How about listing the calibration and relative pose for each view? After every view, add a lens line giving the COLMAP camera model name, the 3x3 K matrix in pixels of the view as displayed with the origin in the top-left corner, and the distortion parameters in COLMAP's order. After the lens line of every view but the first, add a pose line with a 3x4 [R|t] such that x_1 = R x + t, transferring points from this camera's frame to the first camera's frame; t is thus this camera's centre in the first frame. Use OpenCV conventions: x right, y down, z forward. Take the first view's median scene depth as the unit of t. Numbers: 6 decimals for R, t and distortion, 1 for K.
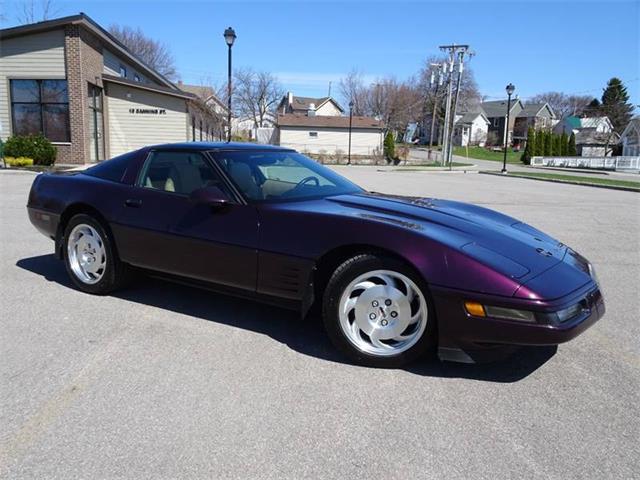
lens RADIAL K [[535.3, 0, 320.7], [0, 535.3, 239.1], [0, 0, 1]] dist [0.029429, 0.004880]
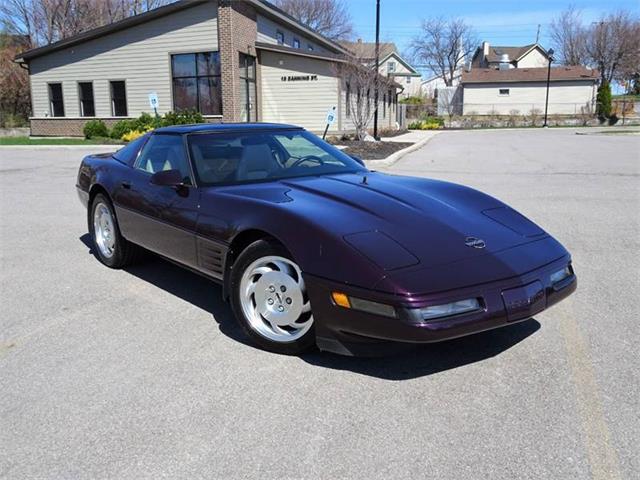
lens RADIAL K [[604.1, 0, 321.9], [0, 604.1, 239.8], [0, 0, 1]] dist [0.036781, 0.004777]
pose [[0.945733, 0.032180, -0.323348, 0.058611], [-0.018407, 0.998792, 0.045565, -0.002583], [0.324424, -0.037140, 0.945182, -0.003420]]
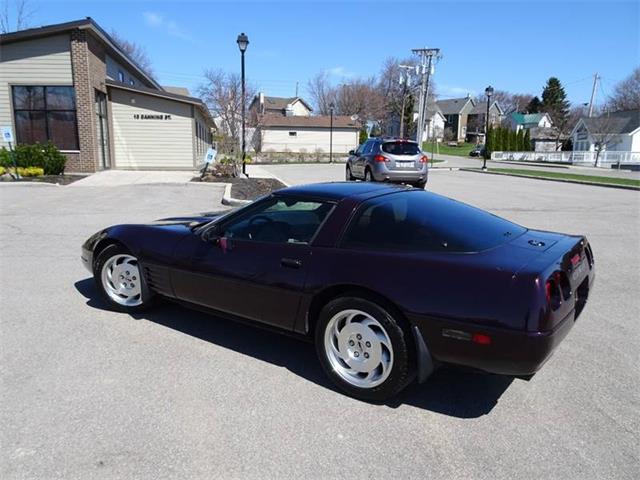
lens RADIAL K [[495.8, 0, 321.2], [0, 495.8, 239.5], [0, 0, 1]] dist [0.035096, -0.004320]
pose [[0.996598, -0.028171, 0.077447, -0.074336], [0.026342, 0.999352, 0.024541, -0.020628], [-0.078088, -0.022417, 0.996694, 0.039719]]
